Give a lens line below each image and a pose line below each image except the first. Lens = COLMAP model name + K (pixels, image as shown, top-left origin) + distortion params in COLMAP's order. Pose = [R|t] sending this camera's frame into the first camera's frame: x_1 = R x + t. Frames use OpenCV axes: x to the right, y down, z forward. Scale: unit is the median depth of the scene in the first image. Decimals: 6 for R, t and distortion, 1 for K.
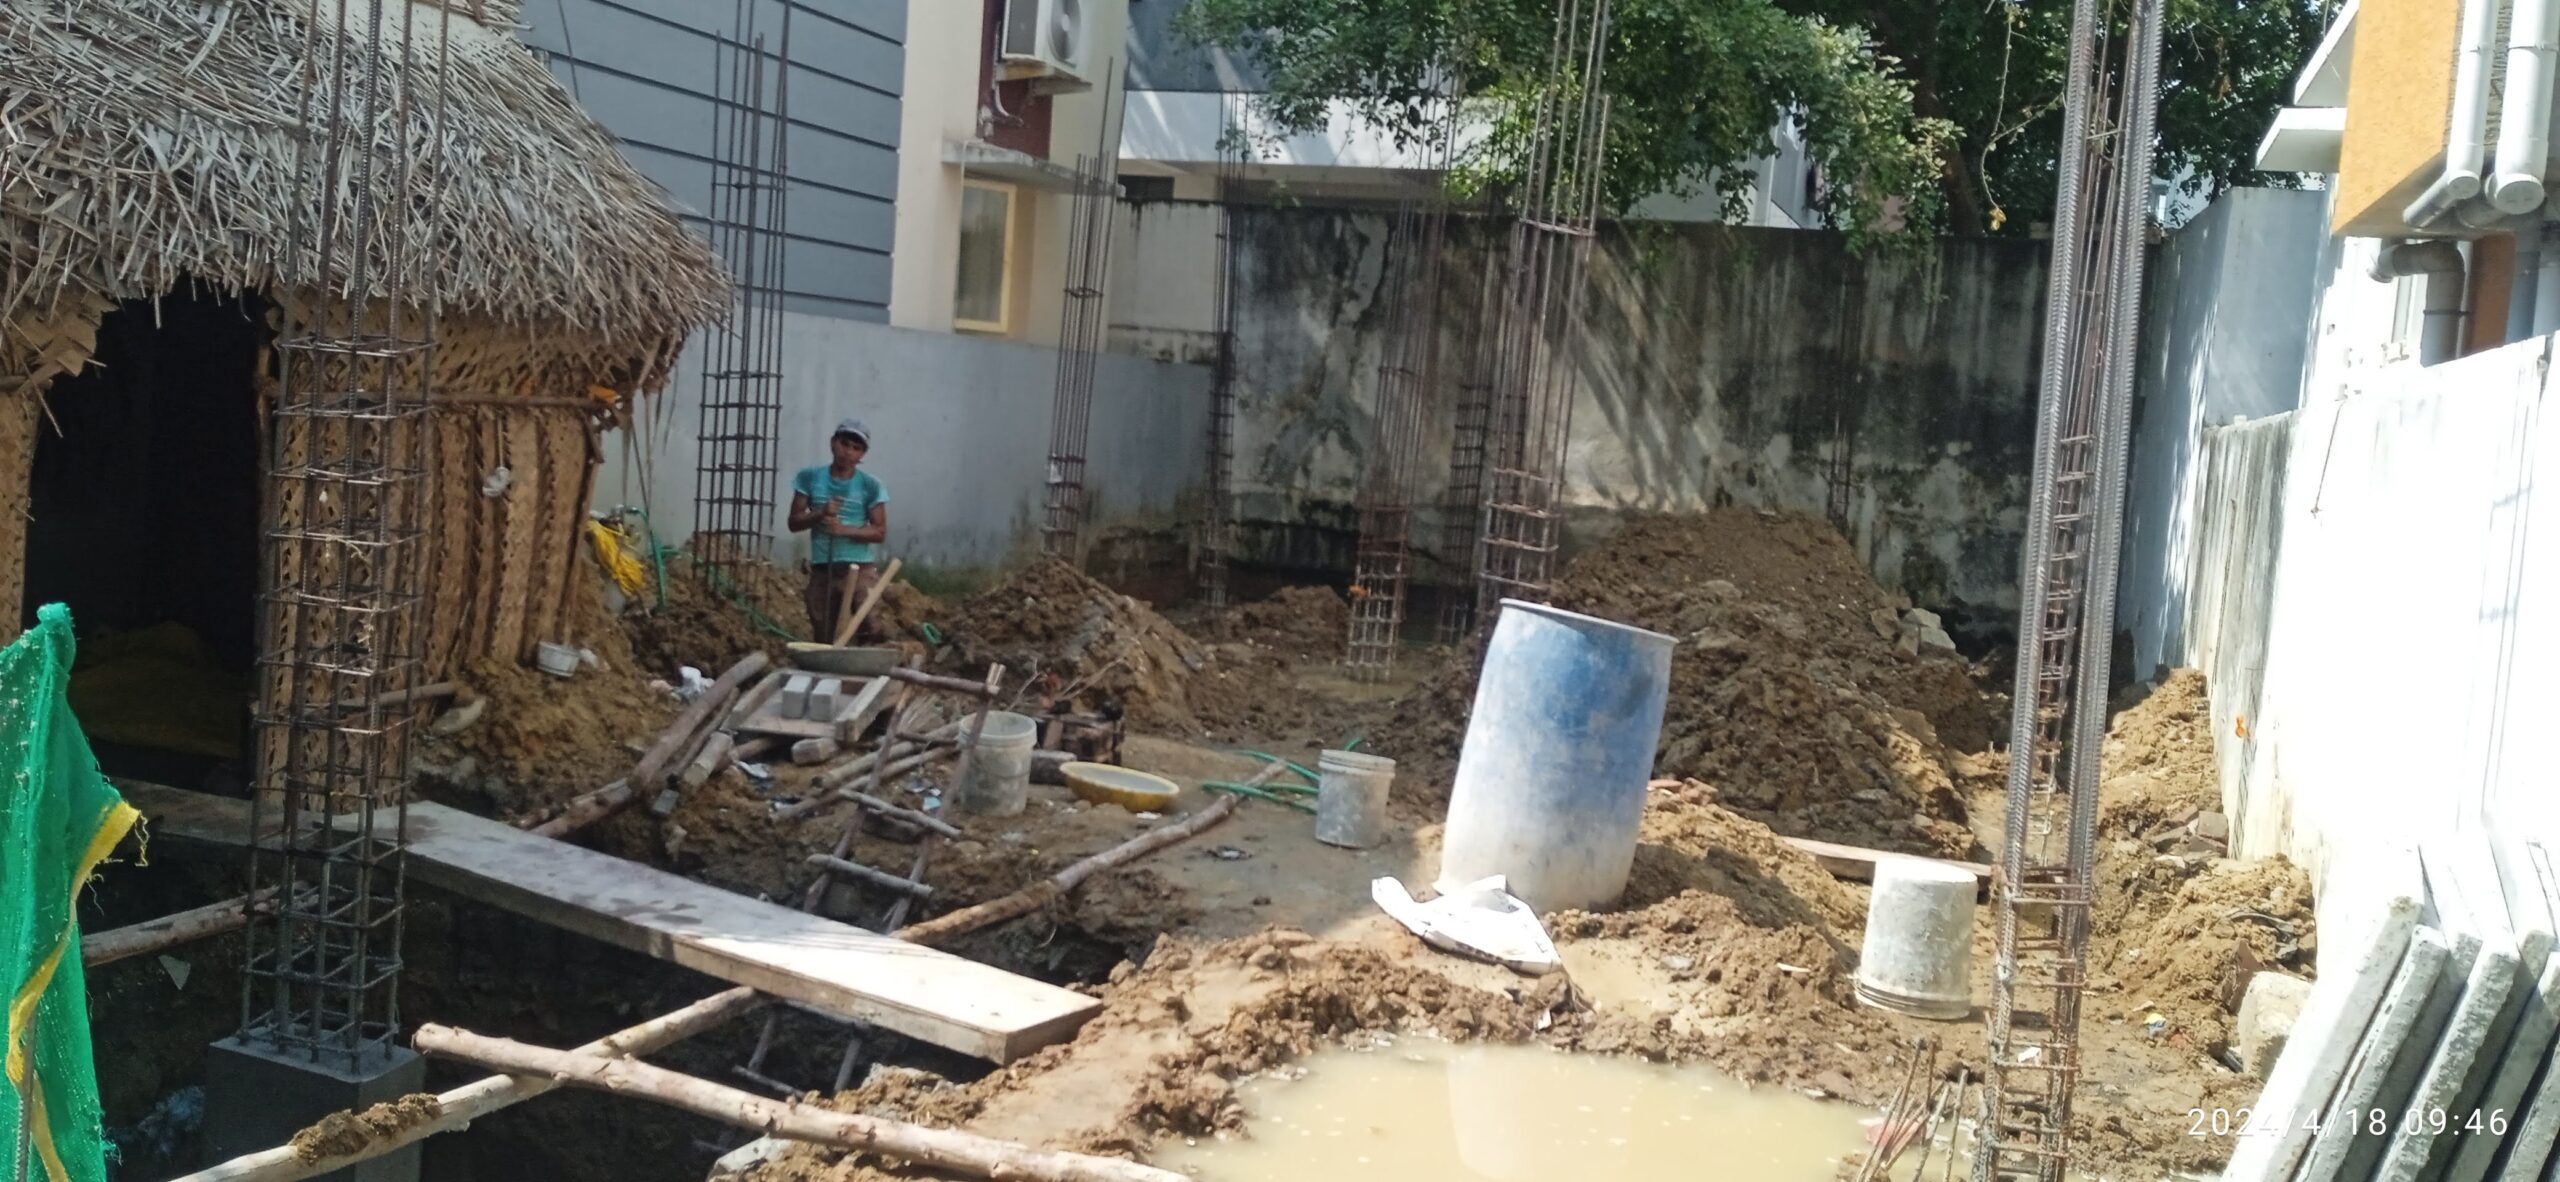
lens RADIAL K [[2172.7, 0, 1280.0], [0, 2172.7, 591.0], [0, 0, 1]] dist [0.065075, -0.011653]
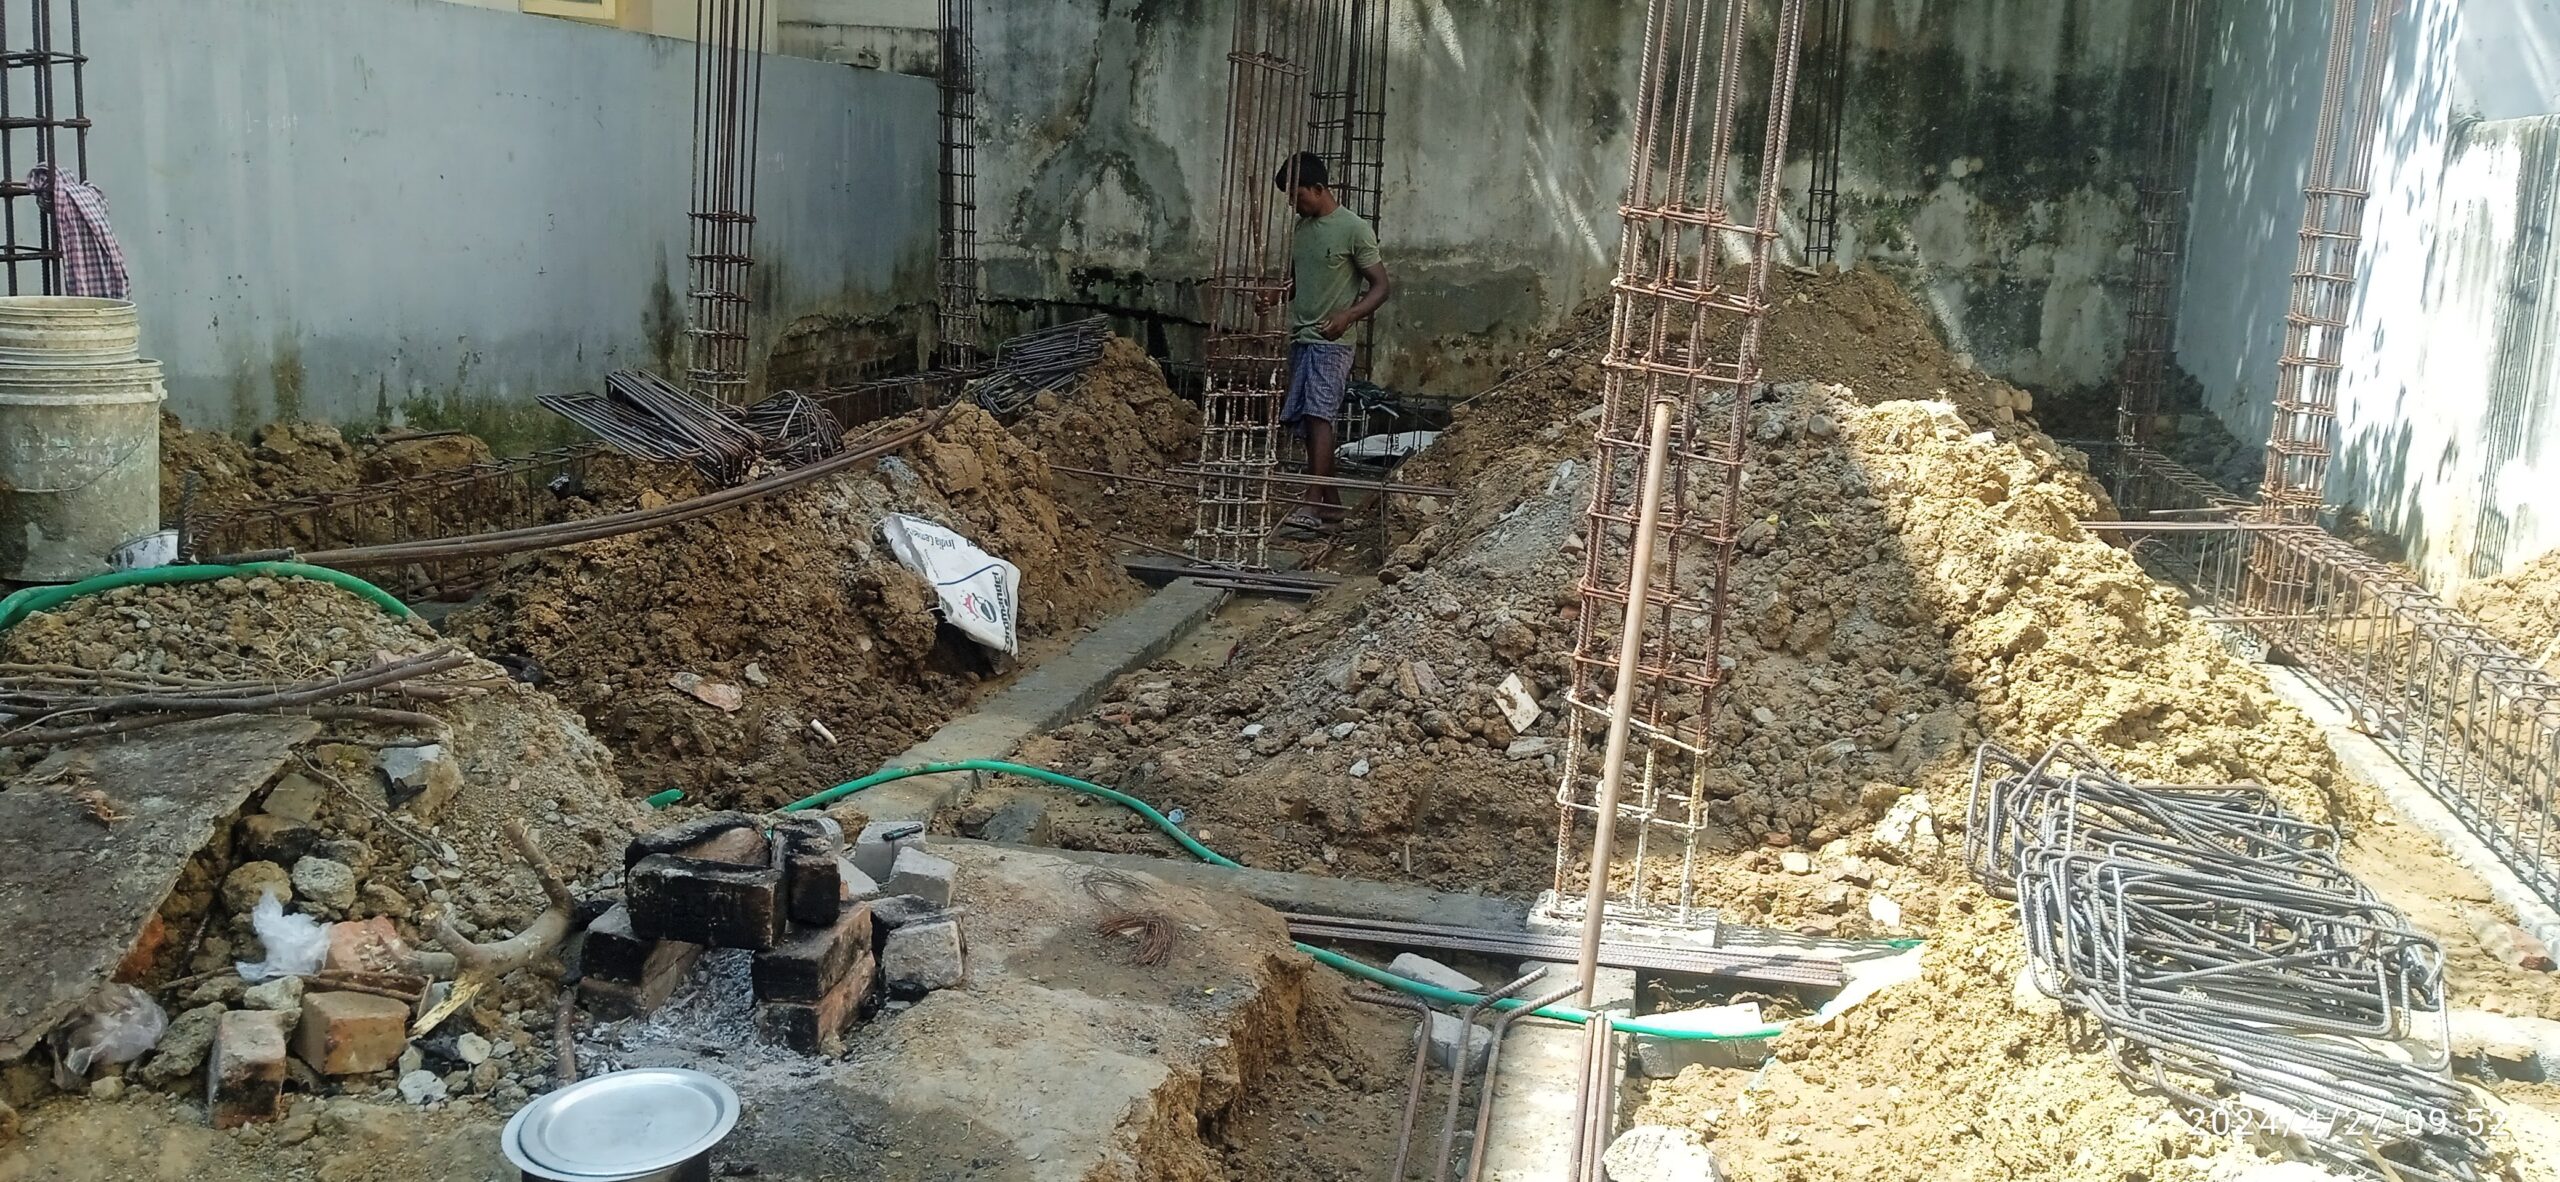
lens RADIAL K [[2172.7, 0, 1280.0], [0, 2172.7, 591.0], [0, 0, 1]] dist [0.065075, -0.011653]
pose [[0.990107, -0.052099, 0.130287, -0.021991], [0.036977, 0.992572, 0.115901, -0.017265], [-0.135358, -0.109937, 0.984679, 0.282148]]
